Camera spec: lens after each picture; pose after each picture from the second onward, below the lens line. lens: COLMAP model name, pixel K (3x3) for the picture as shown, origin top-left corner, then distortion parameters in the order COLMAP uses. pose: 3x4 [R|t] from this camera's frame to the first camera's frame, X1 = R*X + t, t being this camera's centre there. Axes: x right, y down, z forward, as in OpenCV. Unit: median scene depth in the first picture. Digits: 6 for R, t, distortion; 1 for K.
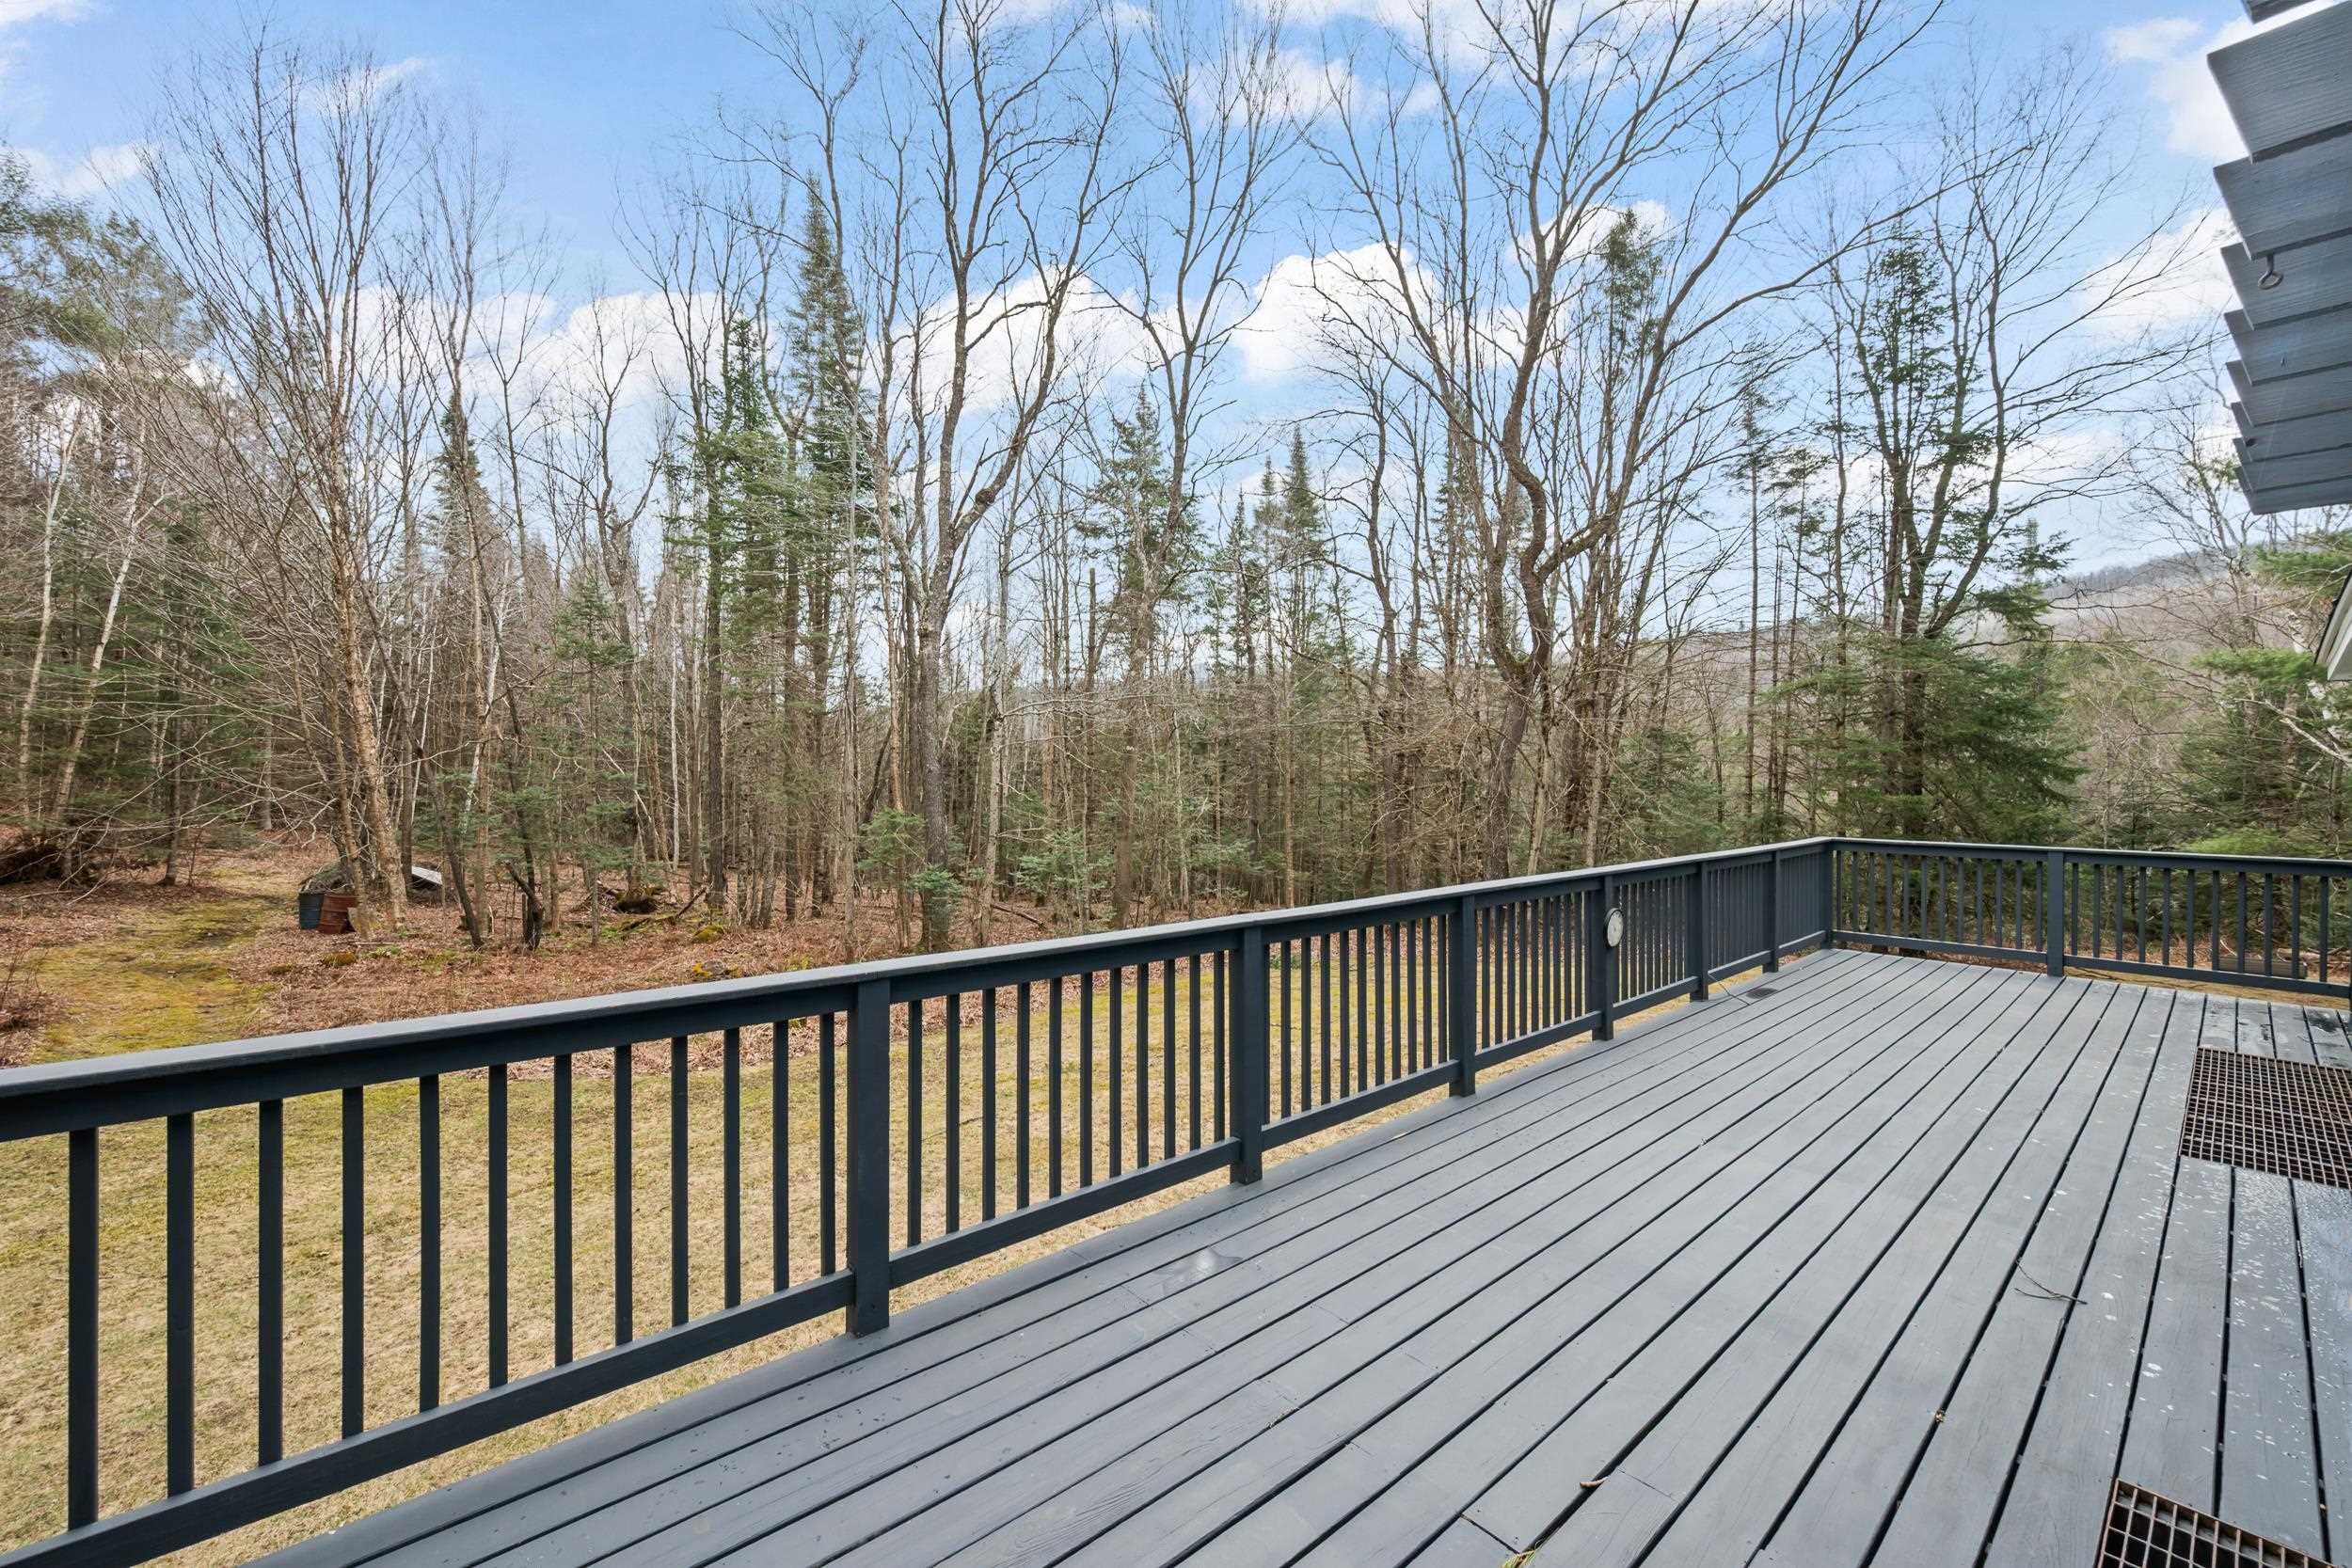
lens RADIAL K [[921.9, 0, 1174.9], [0, 921.9, 764.5], [0, 0, 1]] dist [0.026825, 0.000036]
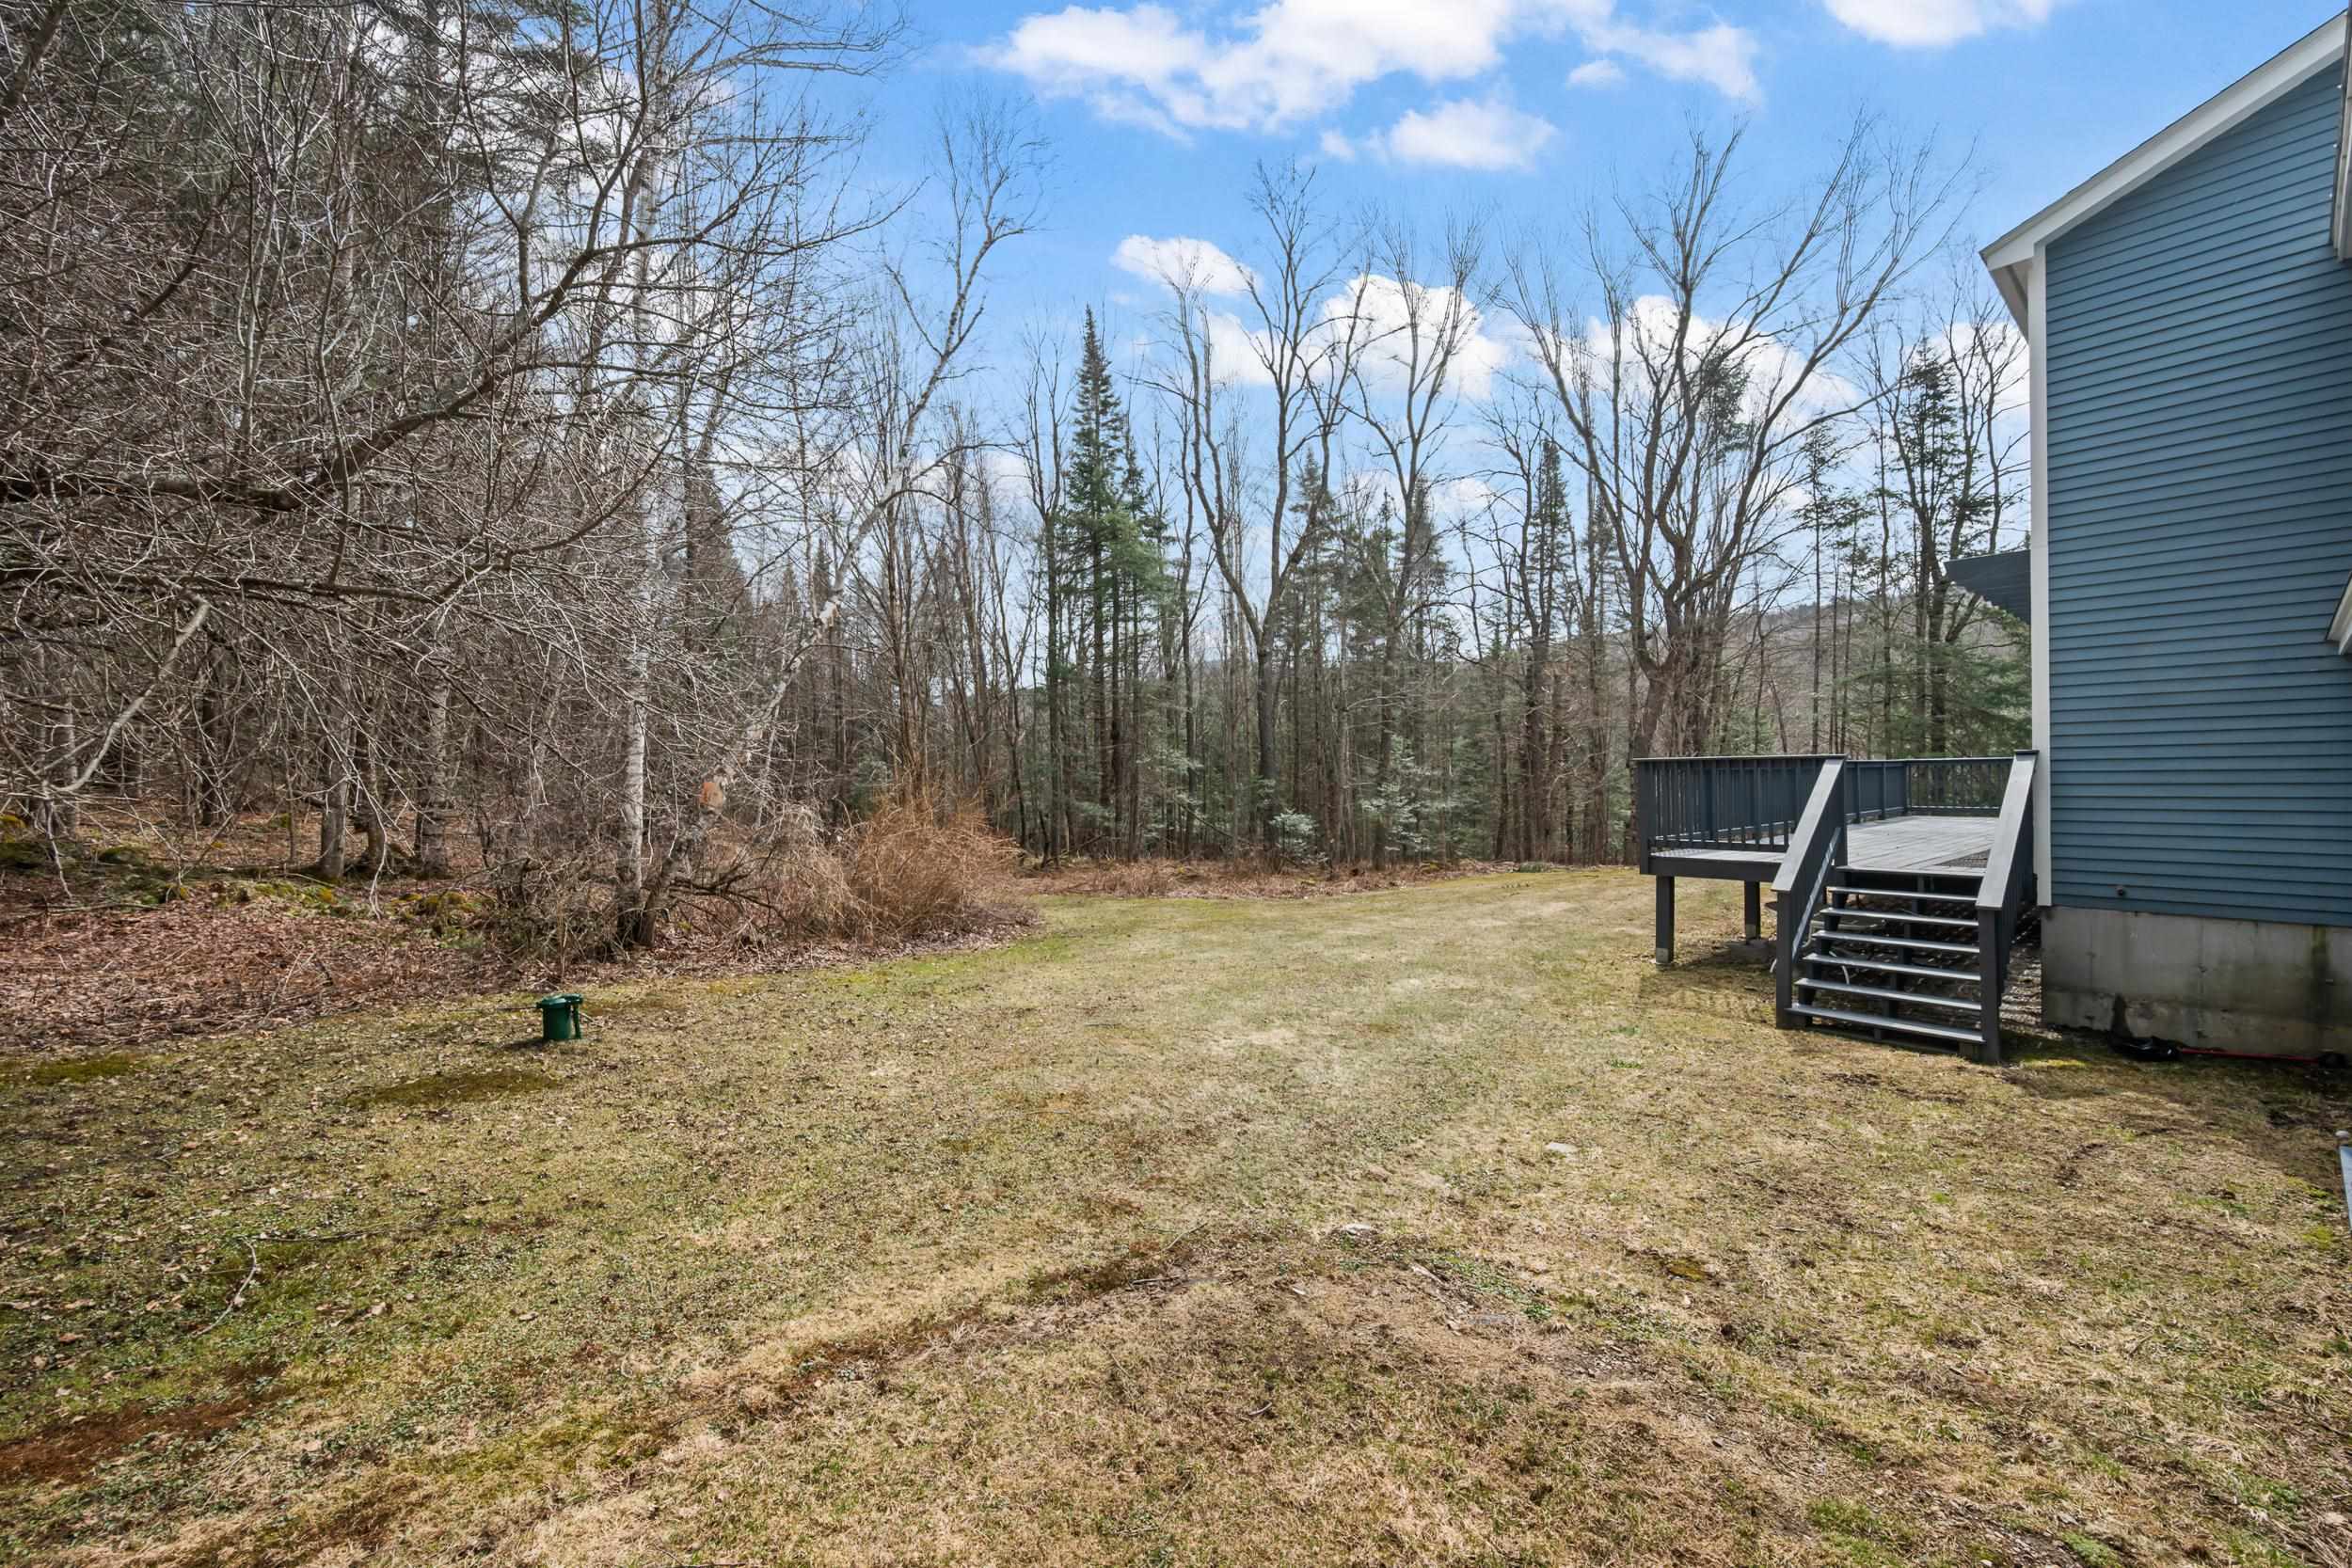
lens RADIAL K [[920.8, 0, 1176.0], [0, 920.8, 784.0], [0, 0, 1]] dist [-0.001569, 0.000036]
pose [[0.999524, -0.009550, -0.029347, -0.308970], [0.010029, 0.999818, 0.016229, 0.043355], [0.029186, -0.016516, 0.999438, -0.408455]]
